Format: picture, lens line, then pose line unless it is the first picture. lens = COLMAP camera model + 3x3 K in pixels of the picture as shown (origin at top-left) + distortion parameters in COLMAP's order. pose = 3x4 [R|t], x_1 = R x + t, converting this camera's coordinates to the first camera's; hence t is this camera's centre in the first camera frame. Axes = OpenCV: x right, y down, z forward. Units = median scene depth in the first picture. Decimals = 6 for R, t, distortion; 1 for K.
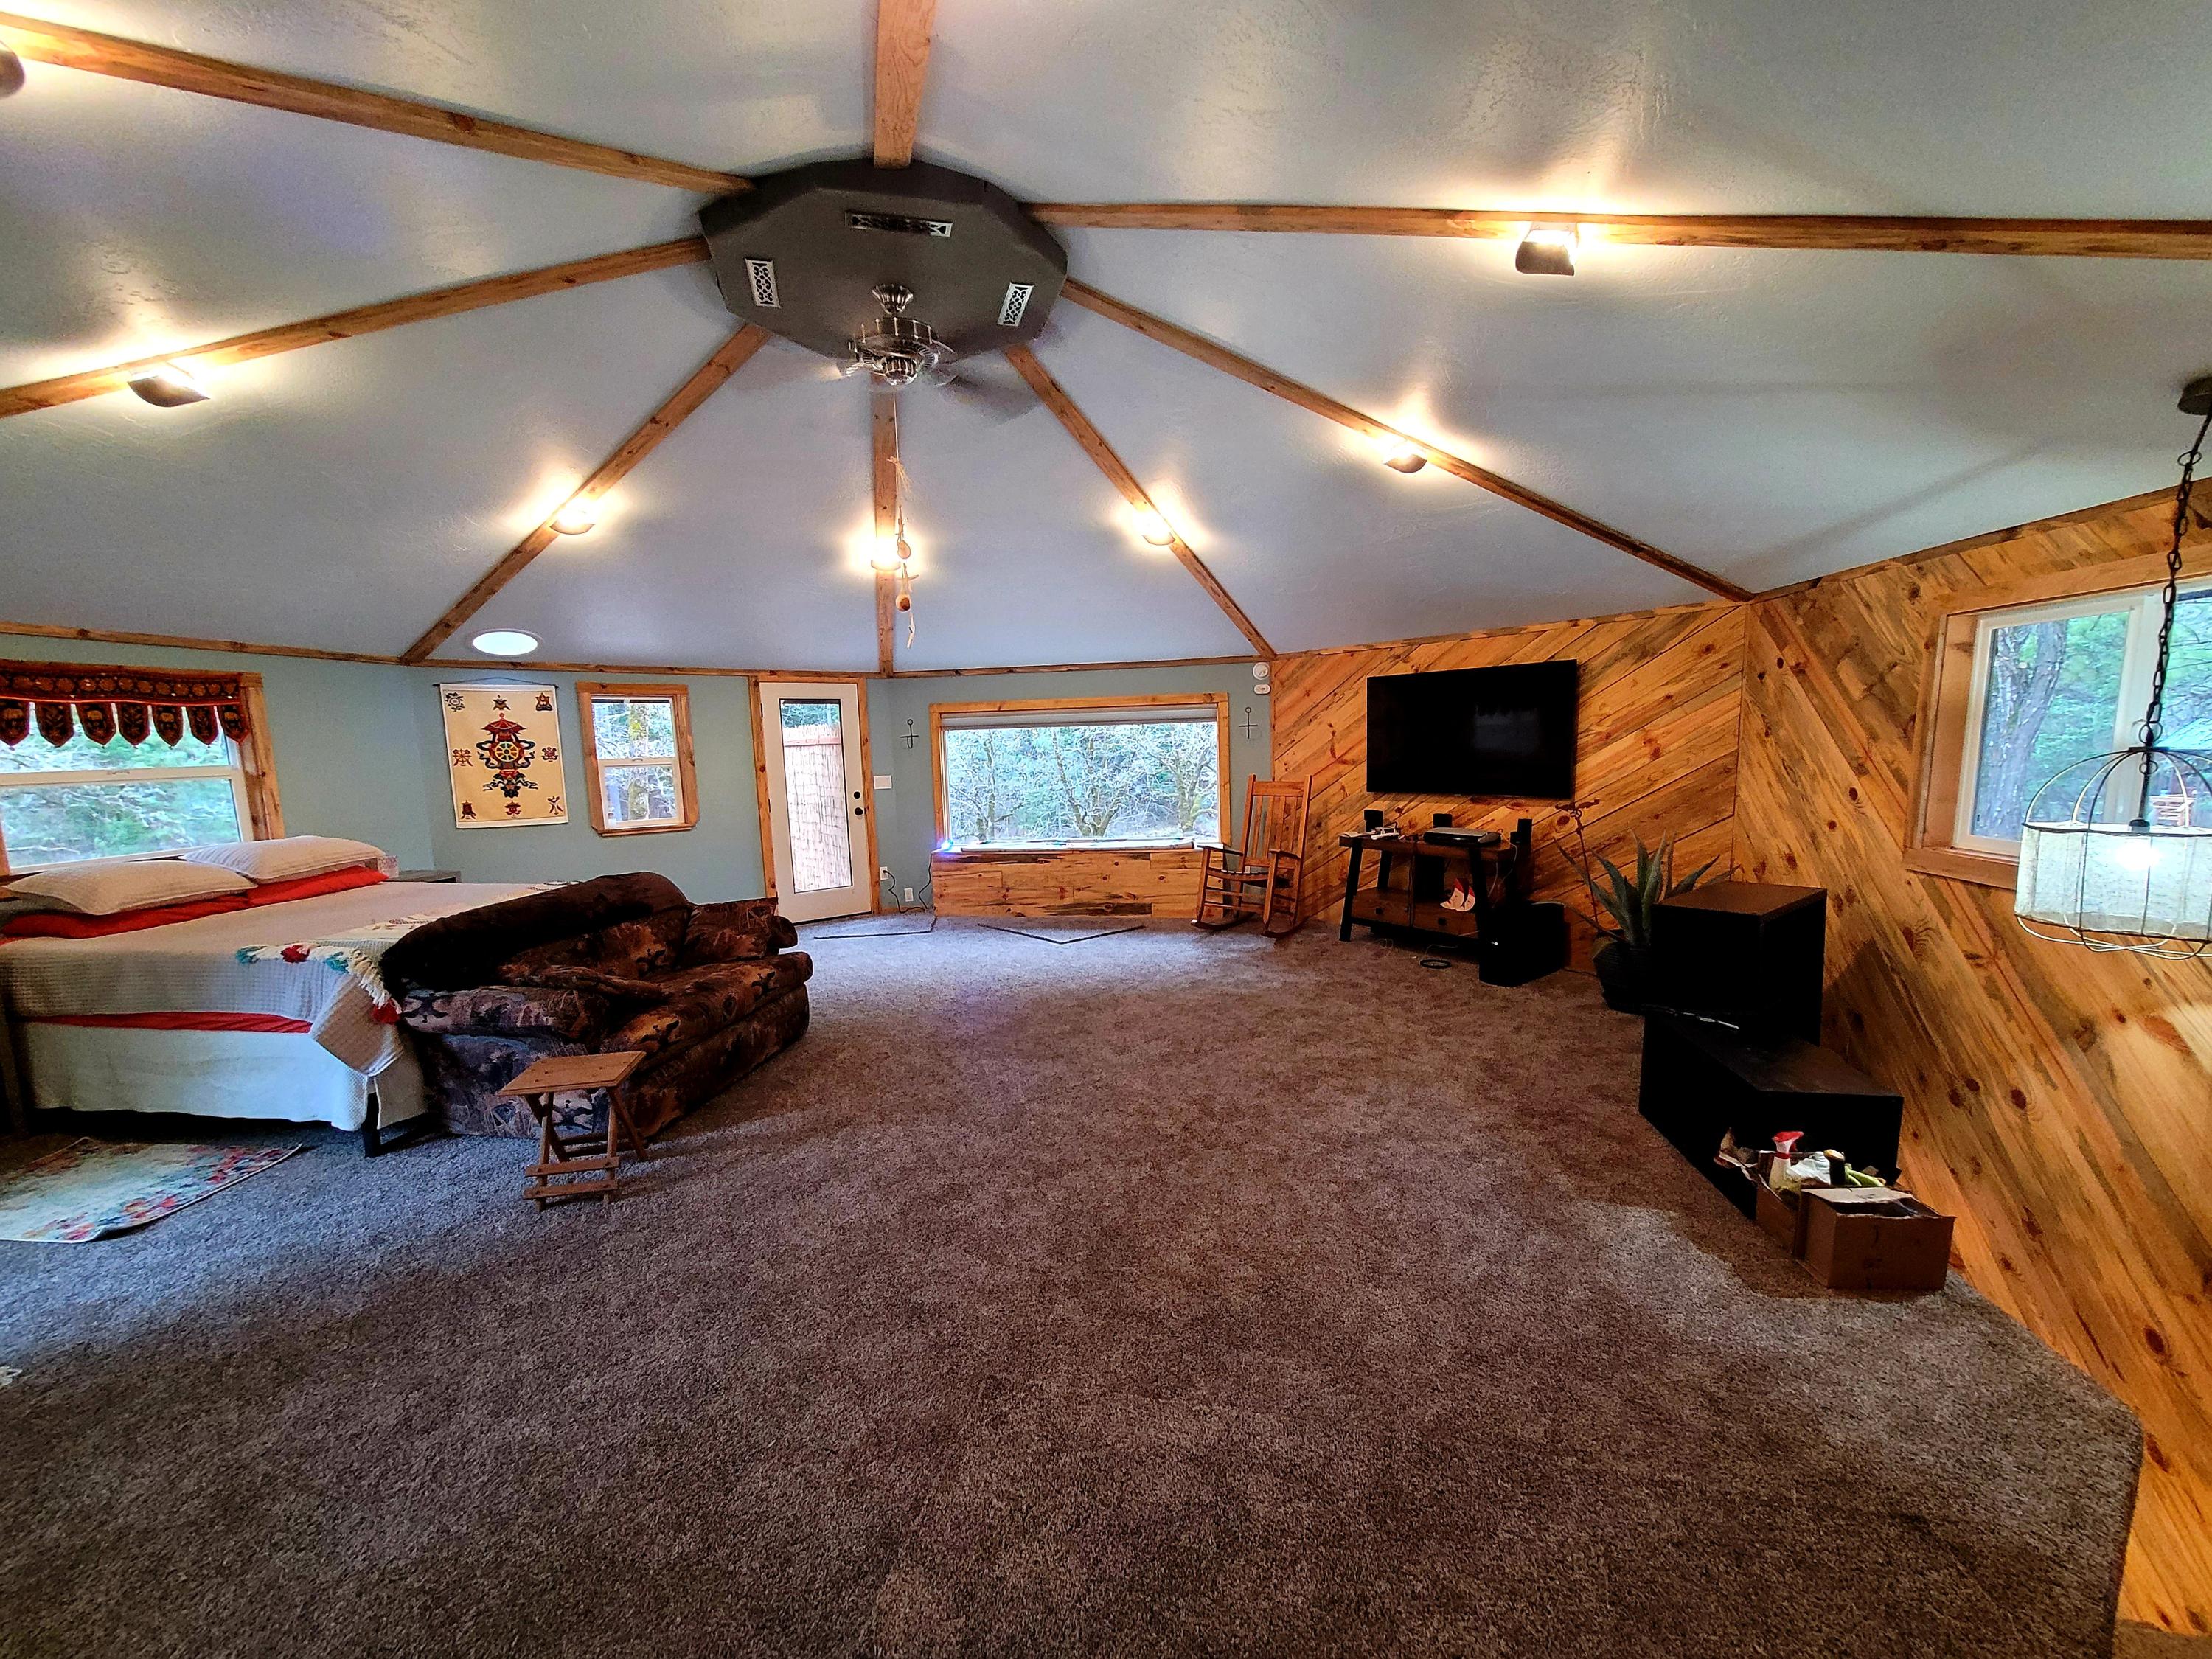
lens RADIAL K [[870.8, 0, 1110.6], [0, 870.8, 838.5], [0, 0, 1]] dist [-0.004323, 0.002037]
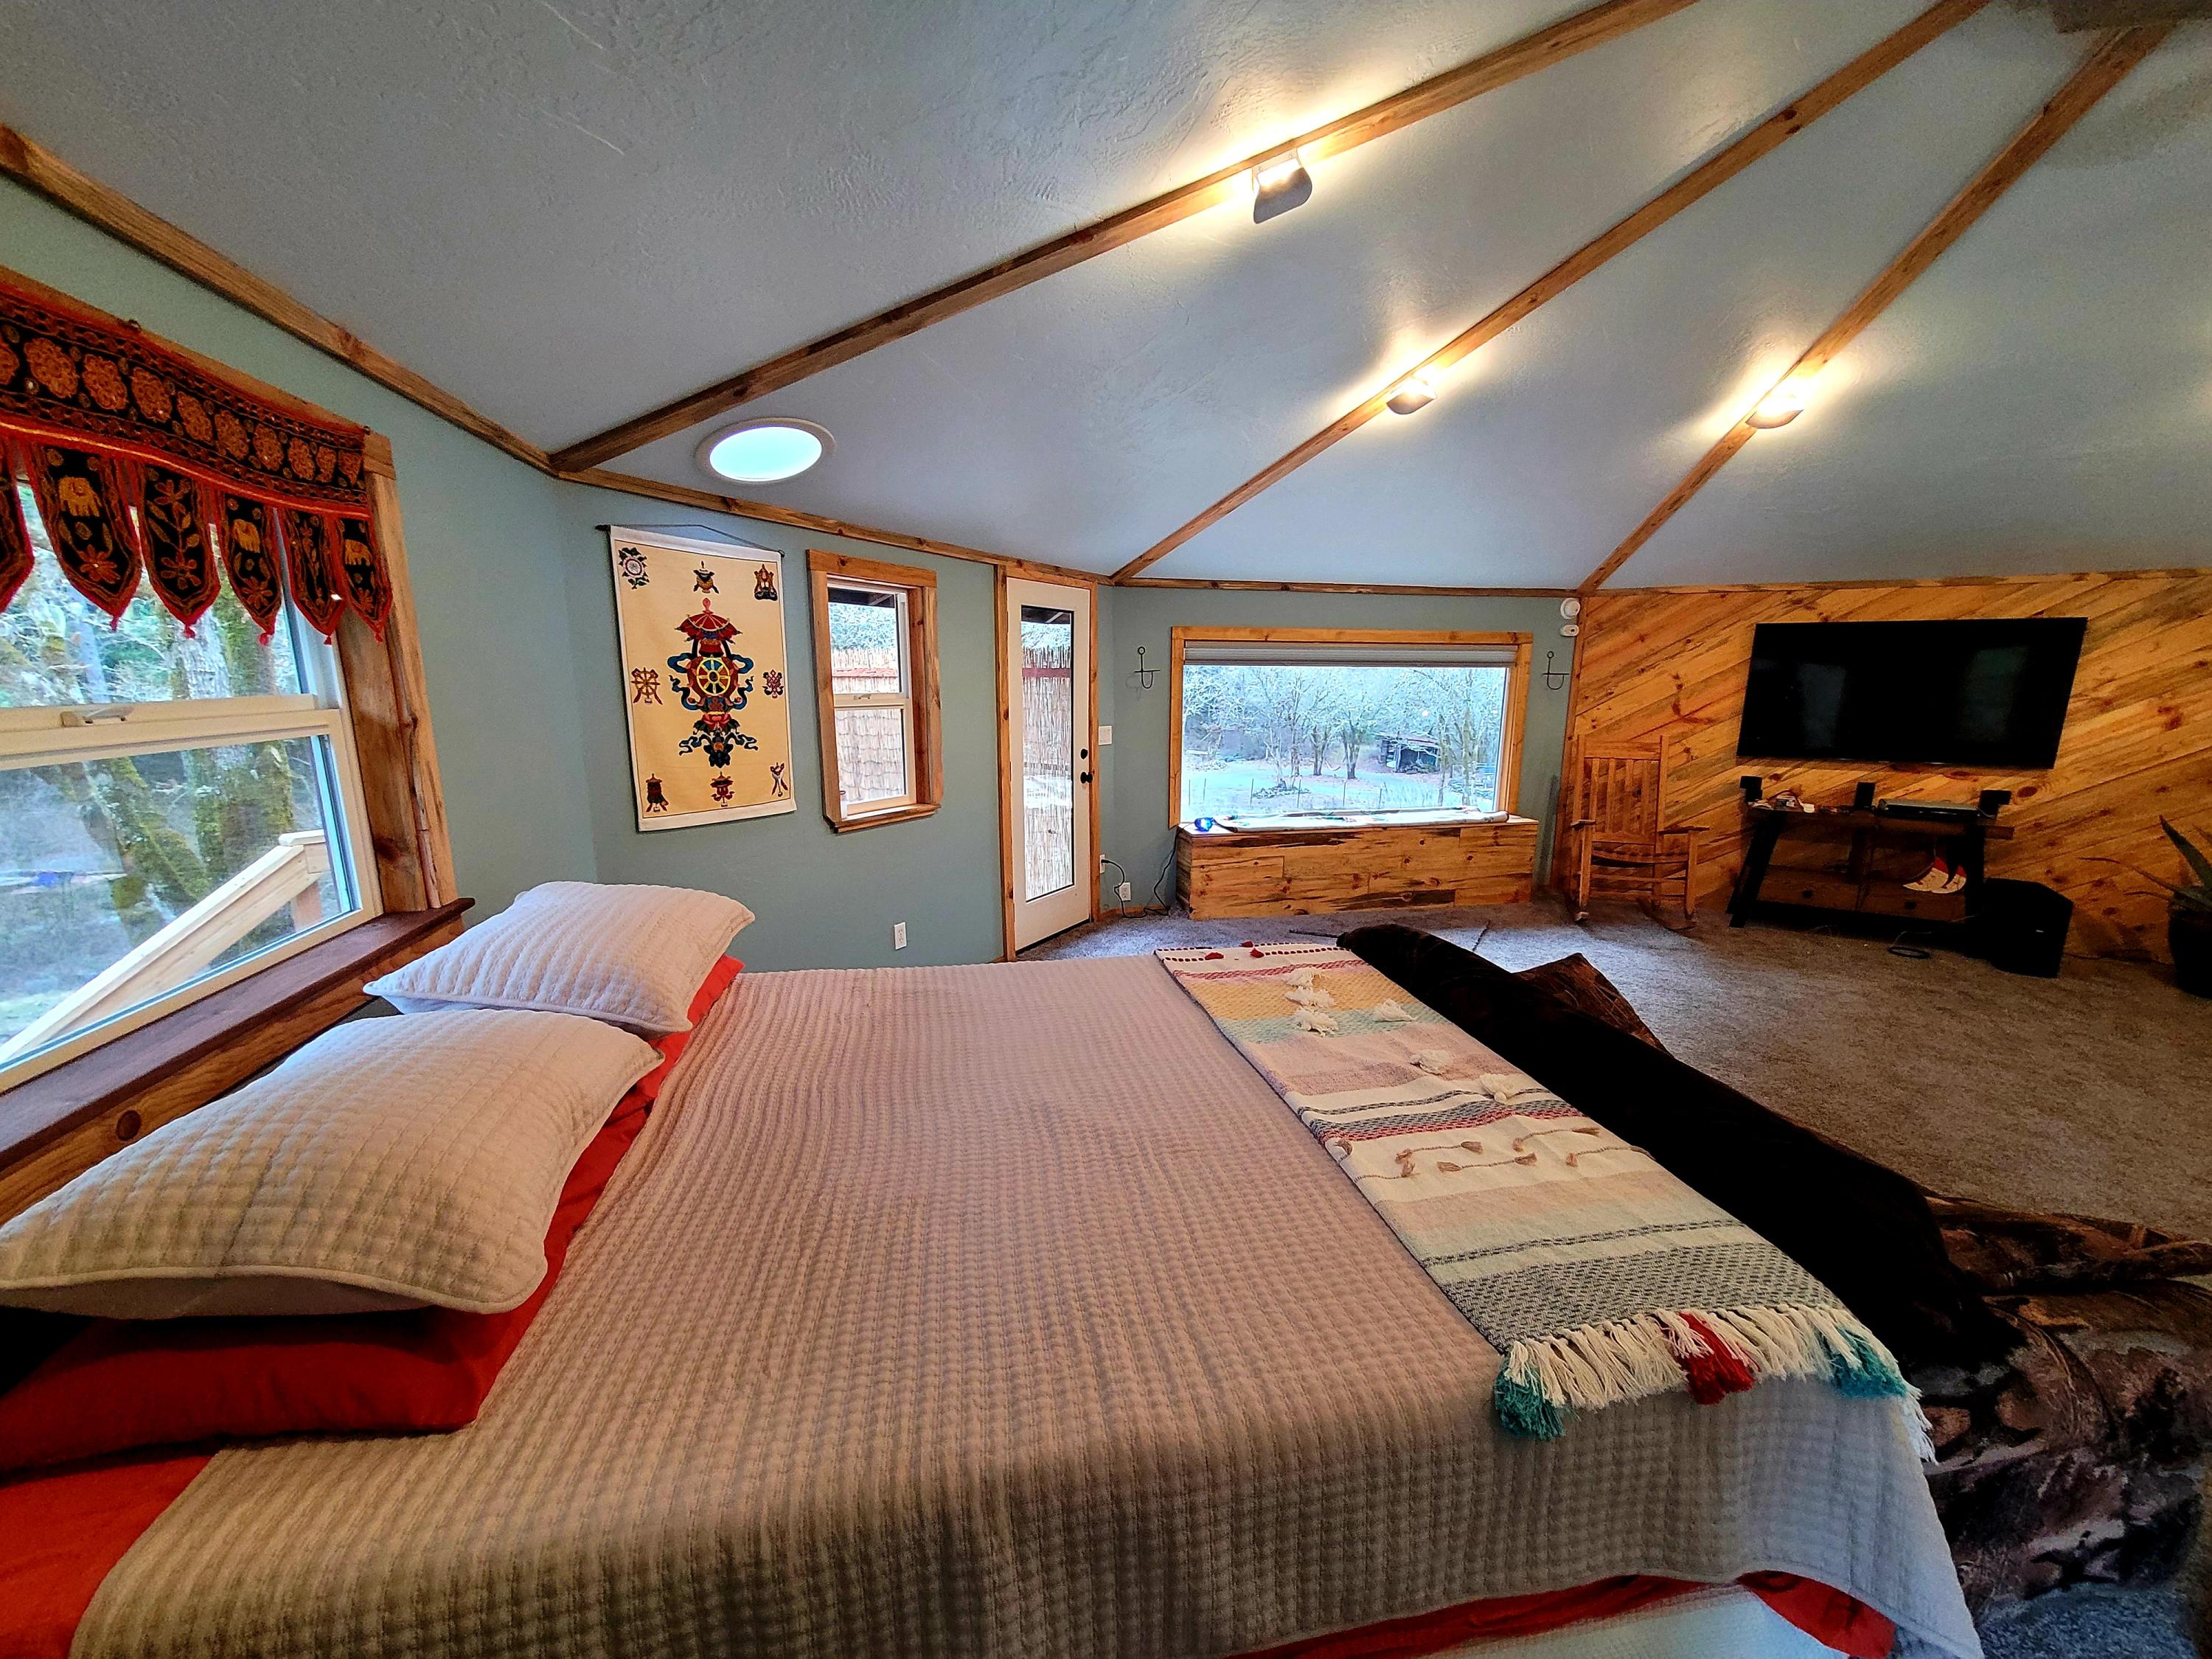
lens RADIAL K [[870.8, 0, 1108.1], [0, 870.8, 838.2], [0, 0, 1]] dist [-0.004323, 0.002037]
pose [[0.933209, -0.031833, 0.357922, -0.669822], [0.007958, 0.997655, 0.067979, -0.038418], [-0.359246, -0.060590, 0.931274, 0.440656]]
